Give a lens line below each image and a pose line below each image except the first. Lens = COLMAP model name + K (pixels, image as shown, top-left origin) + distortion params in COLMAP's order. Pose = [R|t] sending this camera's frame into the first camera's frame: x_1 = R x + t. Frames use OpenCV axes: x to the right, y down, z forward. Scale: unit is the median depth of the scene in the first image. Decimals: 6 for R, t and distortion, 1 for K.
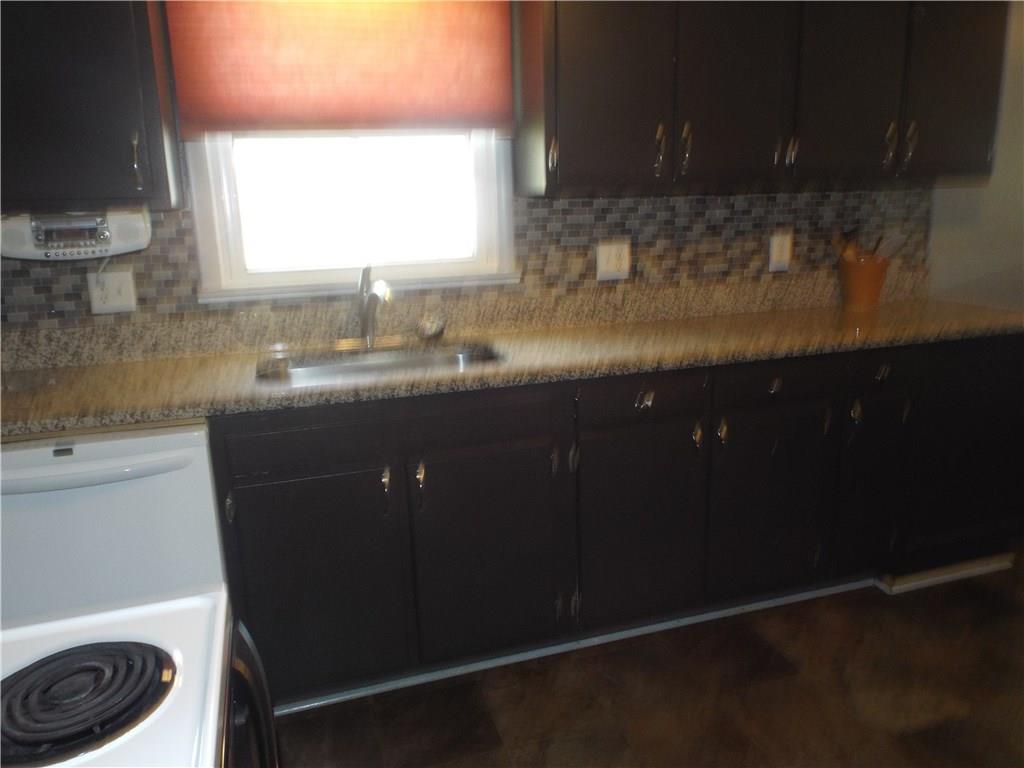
lens RADIAL K [[772.6, 0, 526.0], [0, 772.6, 384.2], [0, 0, 1]] dist [-0.006337, -0.009212]
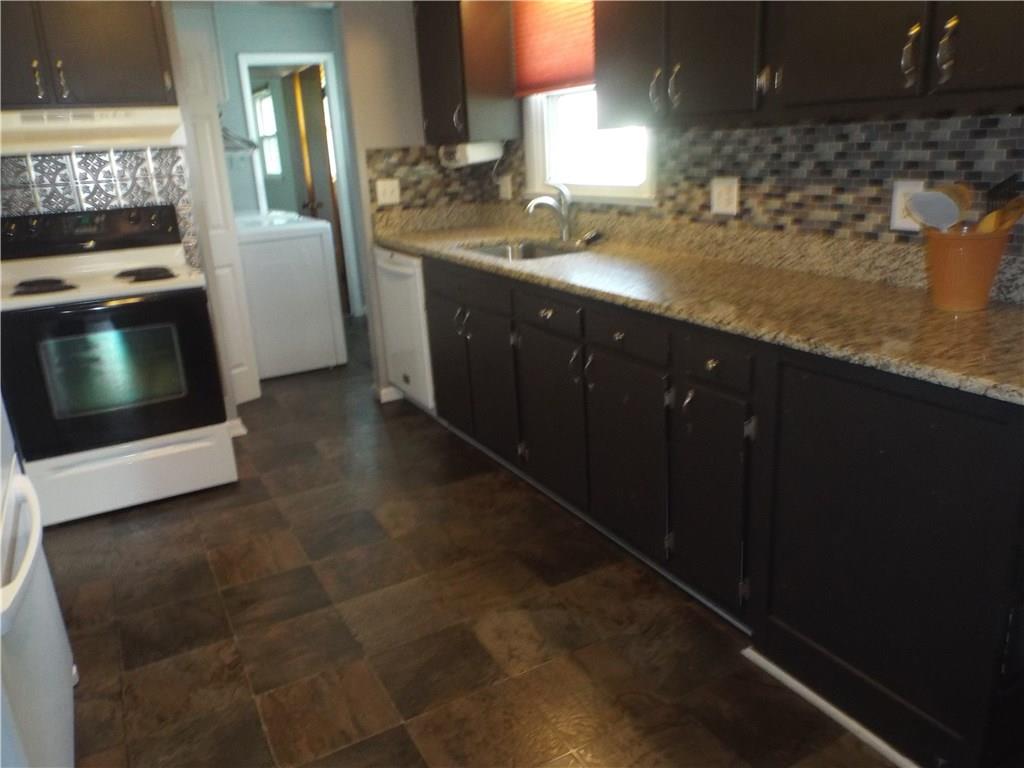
lens RADIAL K [[772.6, 0, 526.0], [0, 772.6, 384.2], [0, 0, 1]] dist [-0.006337, -0.009212]
pose [[0.193995, 0.312641, -0.929850, 1.015469], [-0.173601, 0.943838, 0.281126, -0.160408], [0.965520, 0.106886, 0.237375, 0.537580]]
